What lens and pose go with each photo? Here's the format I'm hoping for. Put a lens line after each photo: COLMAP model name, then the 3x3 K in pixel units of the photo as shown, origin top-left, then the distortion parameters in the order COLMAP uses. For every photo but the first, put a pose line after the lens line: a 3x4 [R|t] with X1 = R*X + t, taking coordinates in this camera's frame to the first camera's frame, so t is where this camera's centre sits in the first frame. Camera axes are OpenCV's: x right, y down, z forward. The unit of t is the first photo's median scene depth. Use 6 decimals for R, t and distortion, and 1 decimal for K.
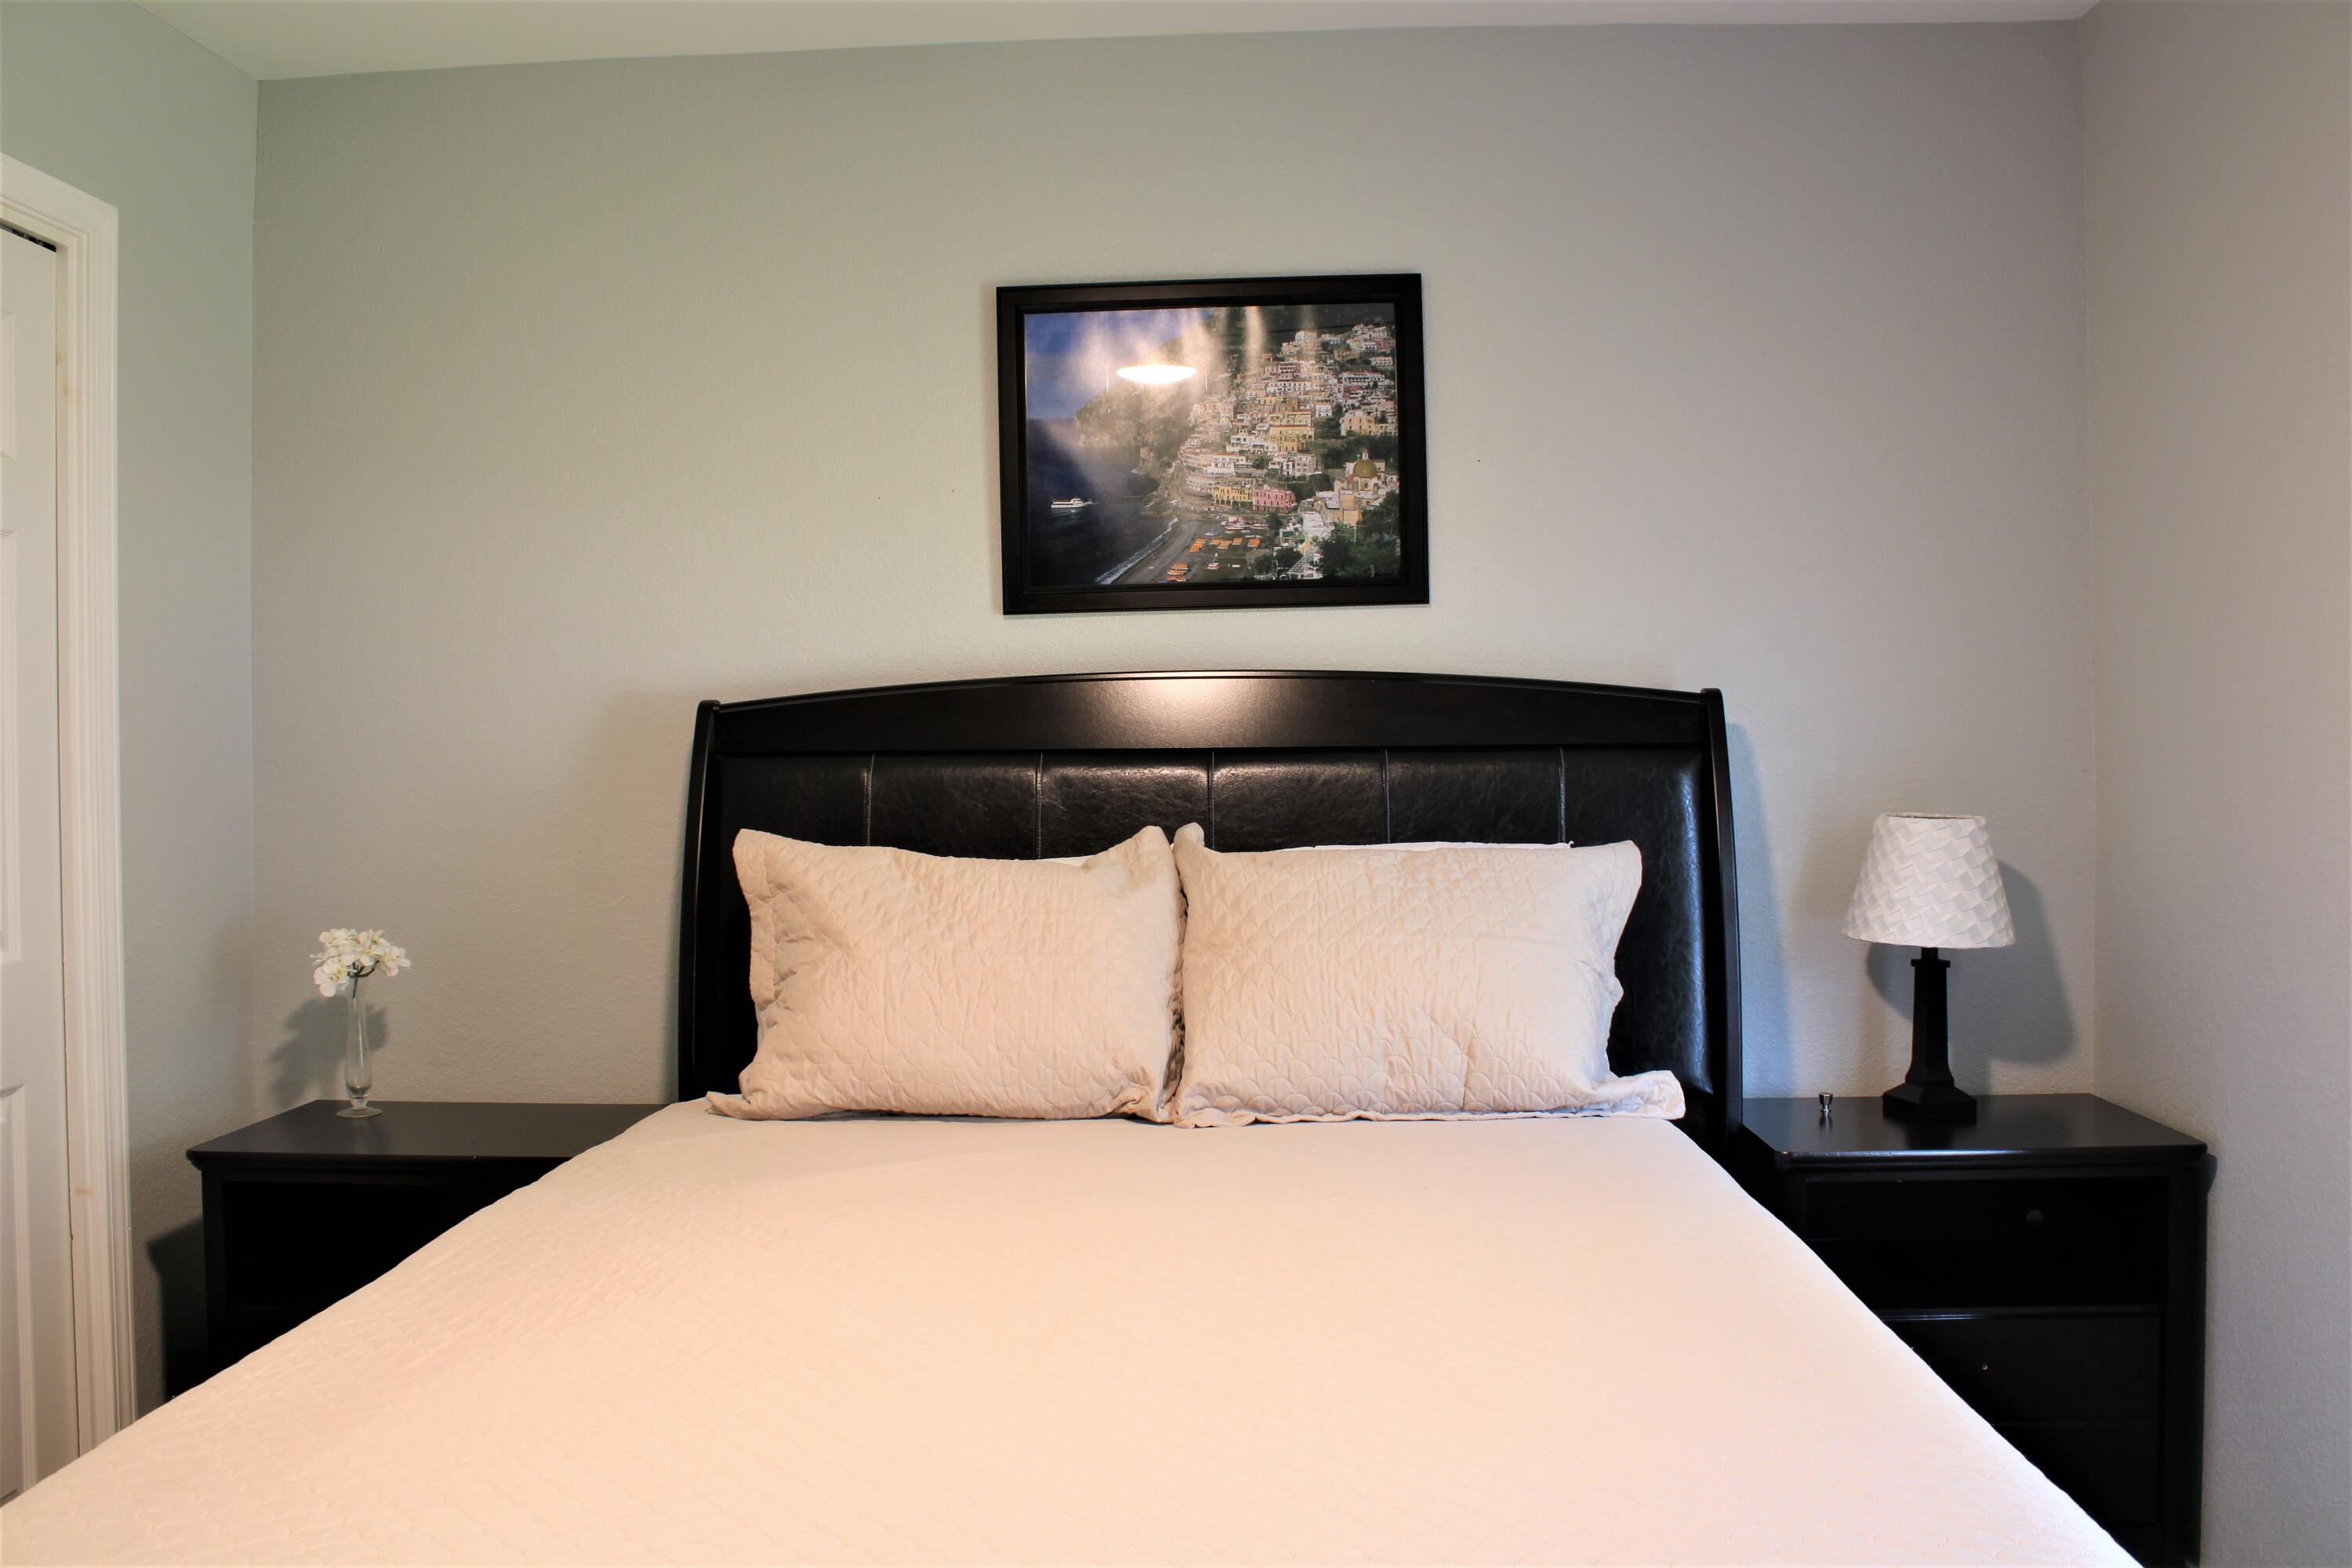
lens RADIAL K [[1988.0, 0, 1170.8], [0, 1988.0, 771.0], [0, 0, 1]] dist [-0.167706, 0.149575]
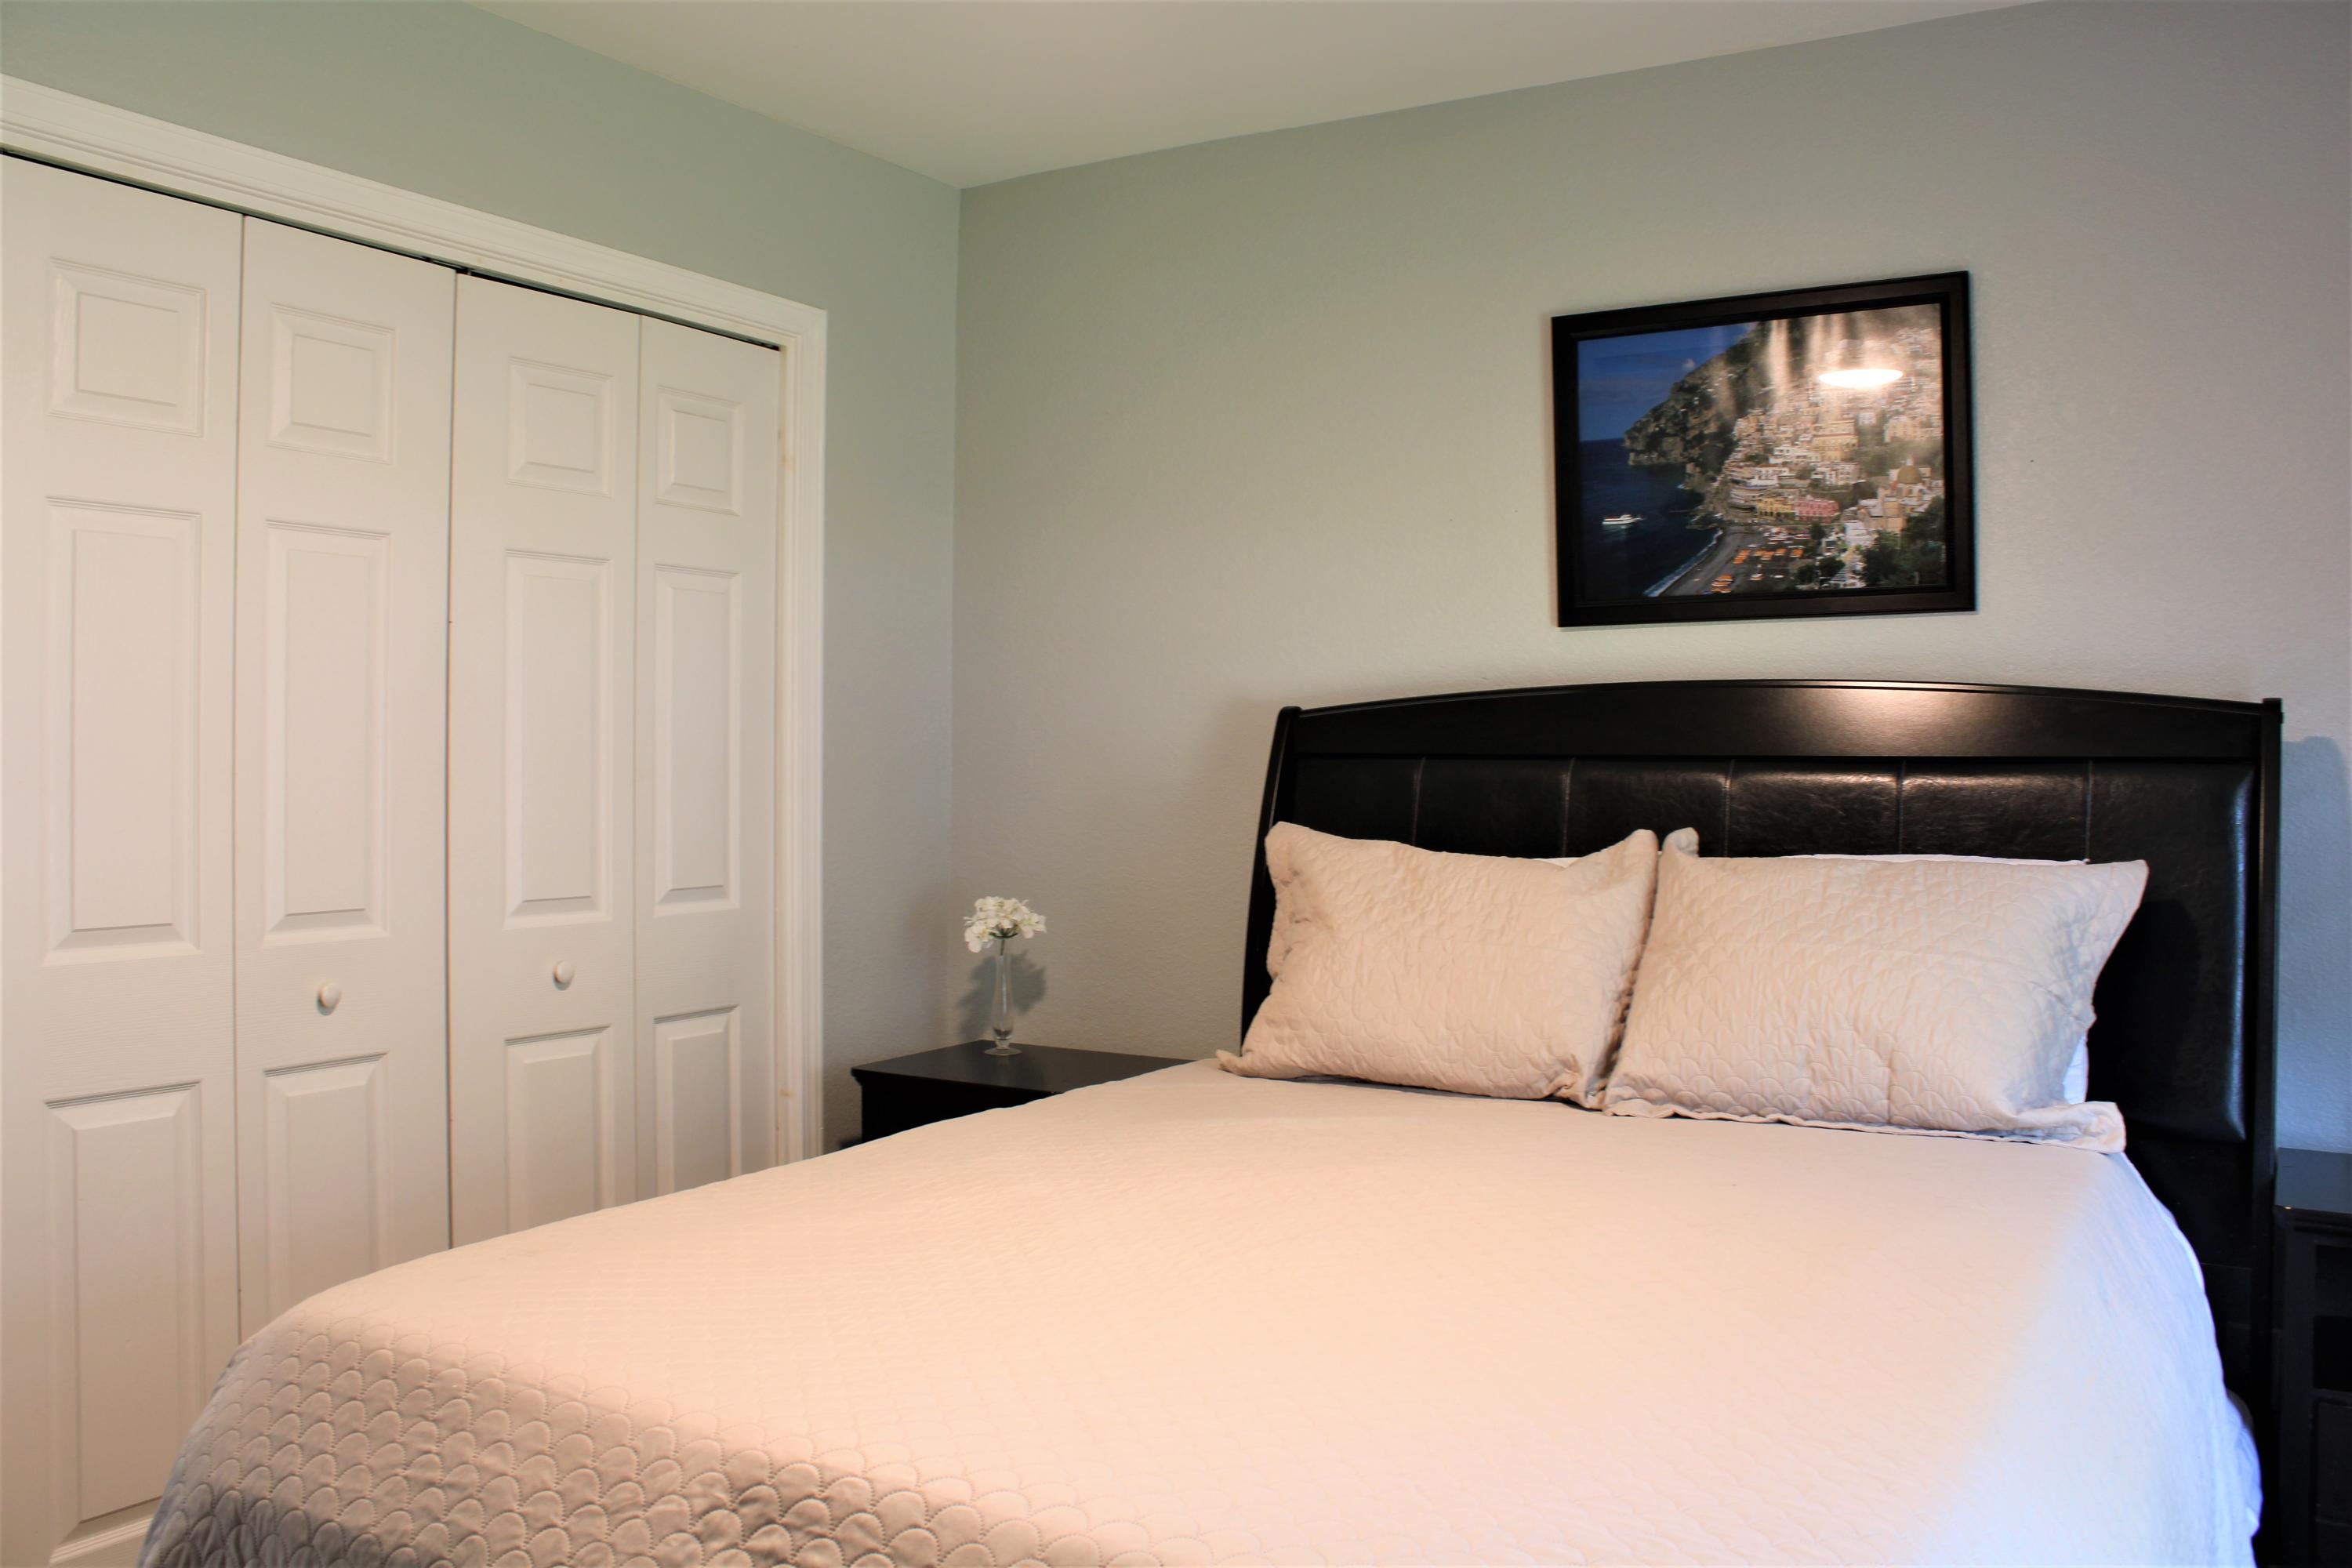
lens RADIAL K [[1988.0, 0, 1170.8], [0, 1988.0, 771.0], [0, 0, 1]] dist [-0.167706, 0.149575]
pose [[0.882903, 0.017295, -0.469237, 0.249018], [-0.017721, 0.999837, 0.003509, -0.002178], [0.469221, 0.005218, 0.883065, -0.029450]]
